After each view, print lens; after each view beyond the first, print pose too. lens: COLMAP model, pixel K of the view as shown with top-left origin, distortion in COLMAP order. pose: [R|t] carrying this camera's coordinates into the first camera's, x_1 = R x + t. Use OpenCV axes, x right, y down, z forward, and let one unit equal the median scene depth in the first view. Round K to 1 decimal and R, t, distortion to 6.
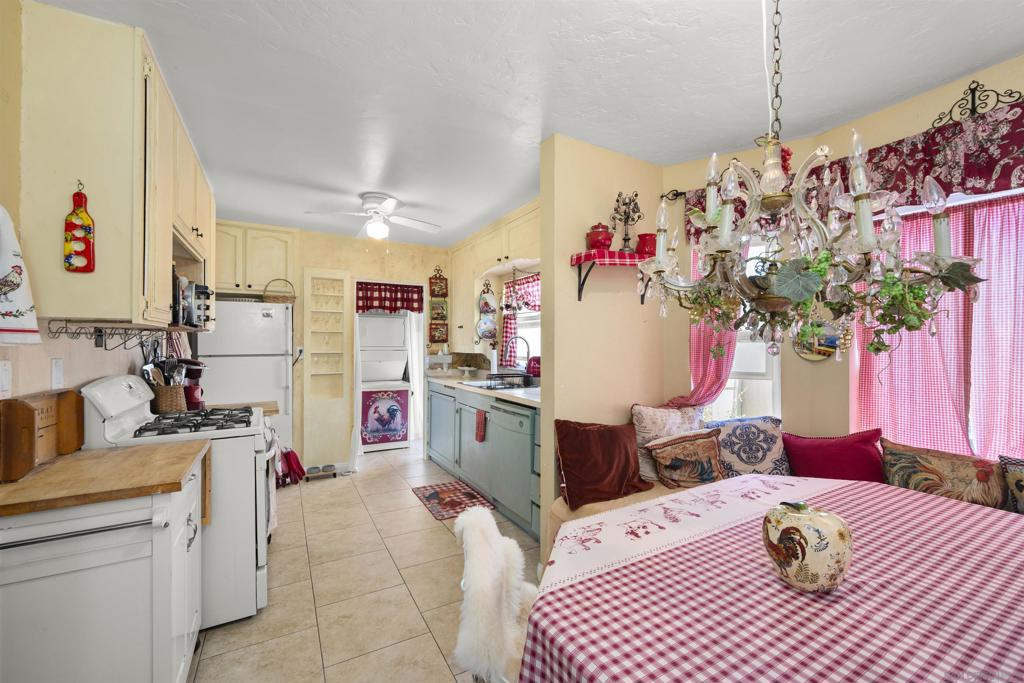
lens RADIAL K [[420.7, 0, 512.4], [0, 420.7, 342.2], [0, 0, 1]] dist [0.001270, -0.000281]
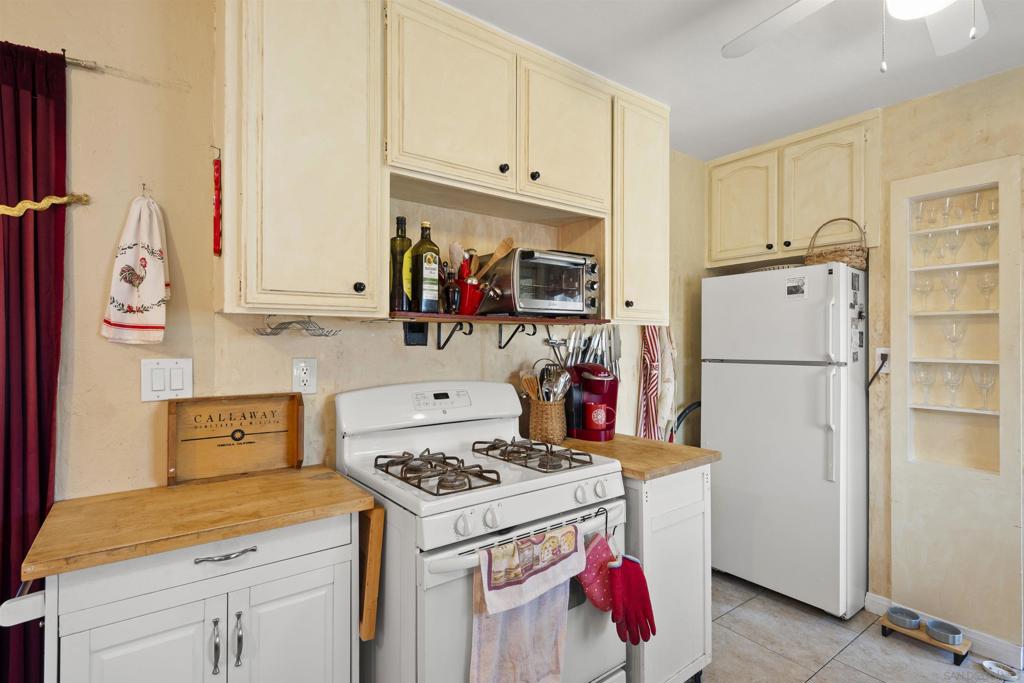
lens RADIAL K [[494.3, 0, 514.8], [0, 494.3, 340.6], [0, 0, 1]] dist [0.001750, 0.000204]
pose [[0.131859, -0.004579, -0.991258, 0.007773], [0.003378, 0.999986, -0.004170, 0.002875], [0.991263, -0.002799, 0.131872, 0.501669]]
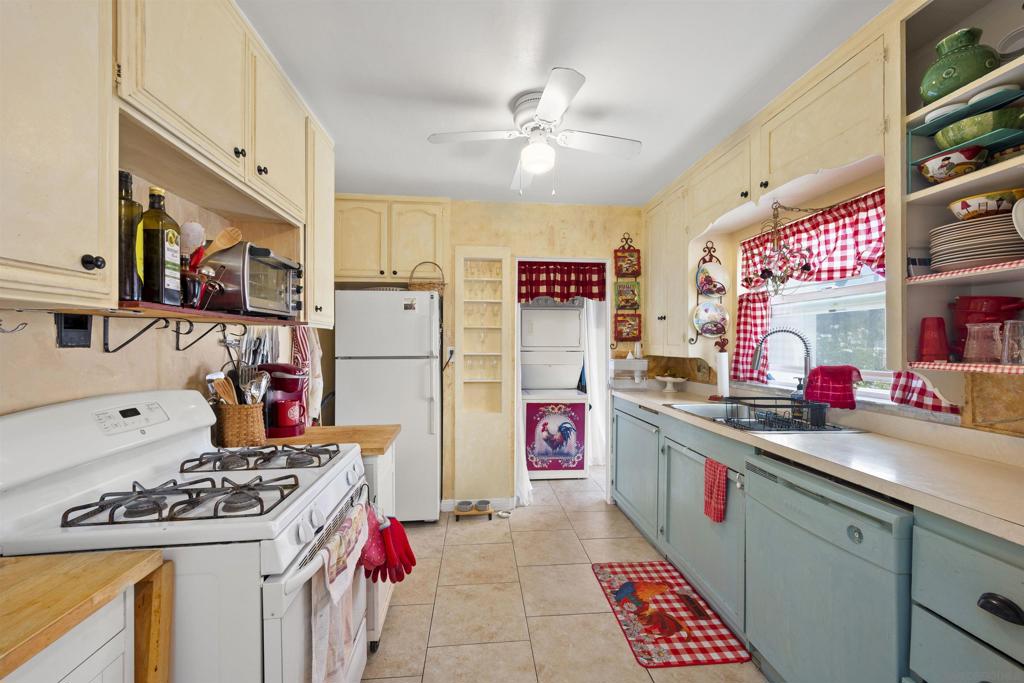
lens RADIAL K [[410.6, 0, 512.1], [0, 410.6, 344.3], [0, 0, 1]] dist [0.001056, 0.000061]
pose [[0.915384, 0.001087, -0.402580, -0.087586], [0.001211, 0.999984, 0.005453, 0.002075], [0.402580, -0.005479, 0.915368, 0.338762]]
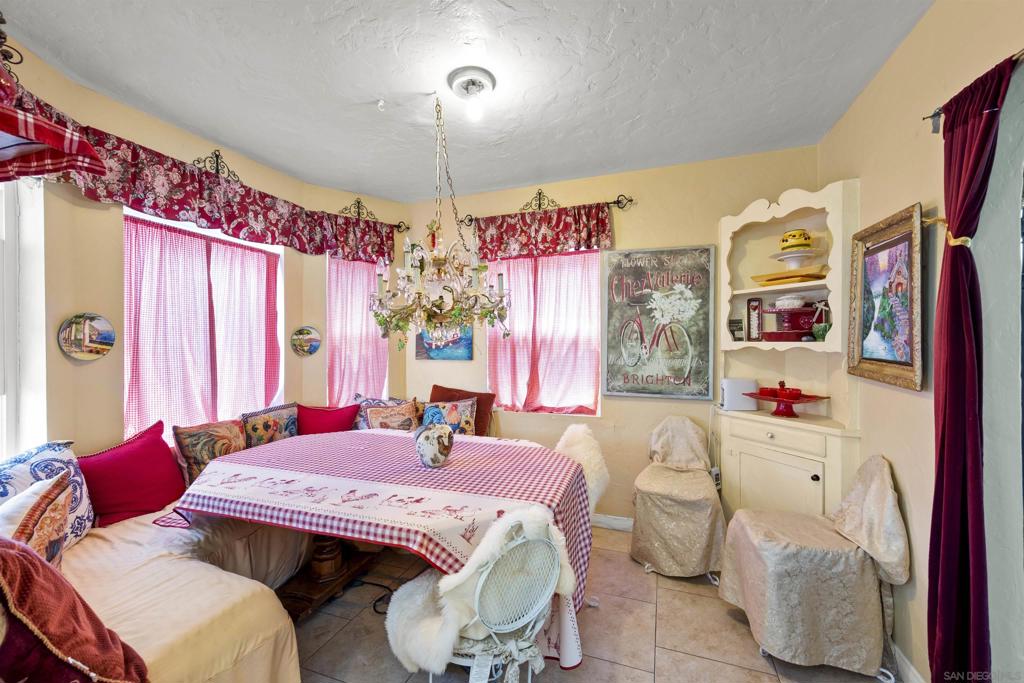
lens RADIAL K [[403.5, 0, 512.7], [0, 403.5, 342.4], [0, 0, 1]] dist [0.000593, -0.000020]
pose [[-0.648842, -0.002767, 0.760918, -0.228893], [-0.001289, 0.999996, 0.002537, 0.002951], [-0.760922, 0.000666, -0.648843, 0.473977]]
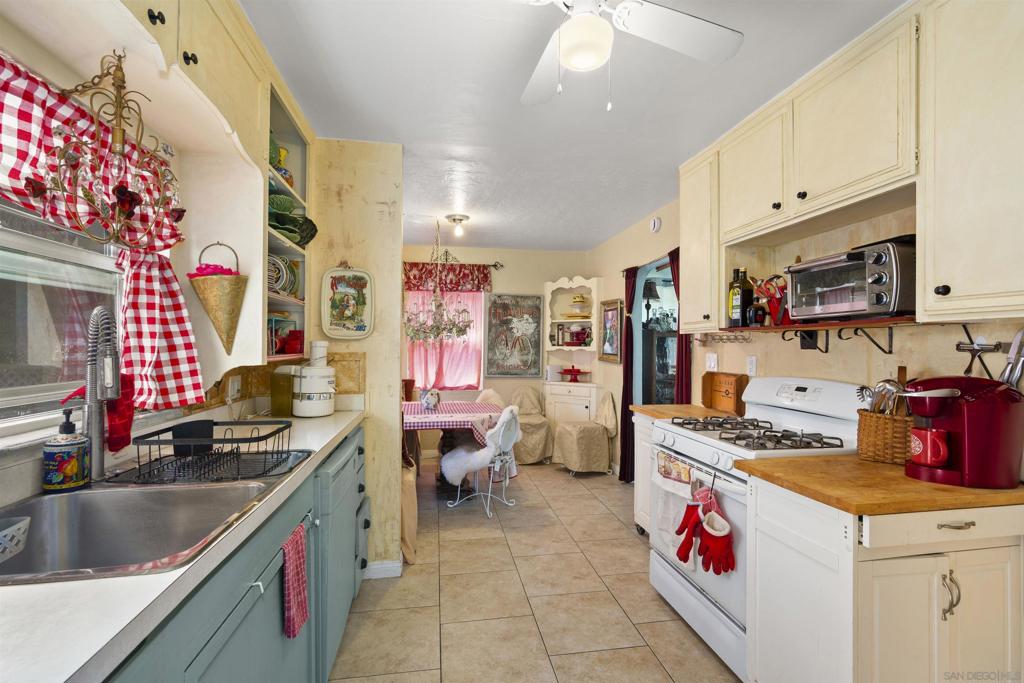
lens RADIAL K [[447.7, 0, 507.1], [0, 447.7, 342.9], [0, 0, 1]] dist [-0.001185, -0.000152]
pose [[-0.939395, -0.006610, 0.342773, -0.307736], [-0.010439, 0.999902, -0.009328, 0.006557], [-0.342678, -0.012341, -0.939372, 1.093711]]
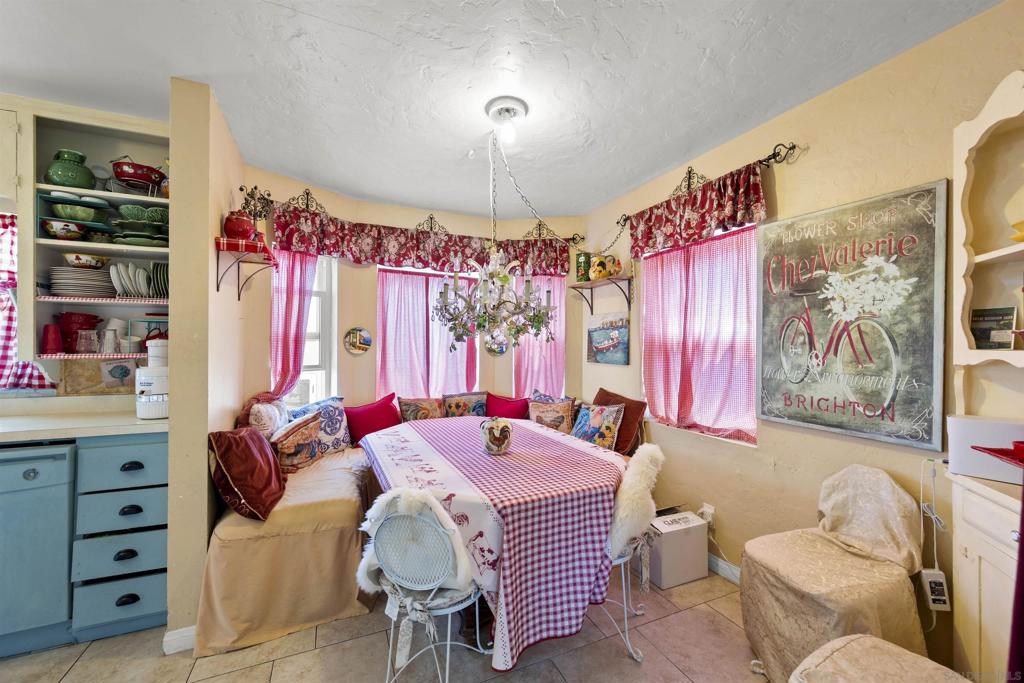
lens RADIAL K [[403.5, 0, 512.7], [0, 403.5, 342.4], [0, 0, 1]] dist [0.000593, -0.000020]
pose [[0.089262, 0.003006, 0.996004, -0.342315], [-0.008464, 0.999962, -0.002259, 0.000870], [-0.995972, -0.008228, 0.089284, 0.181549]]
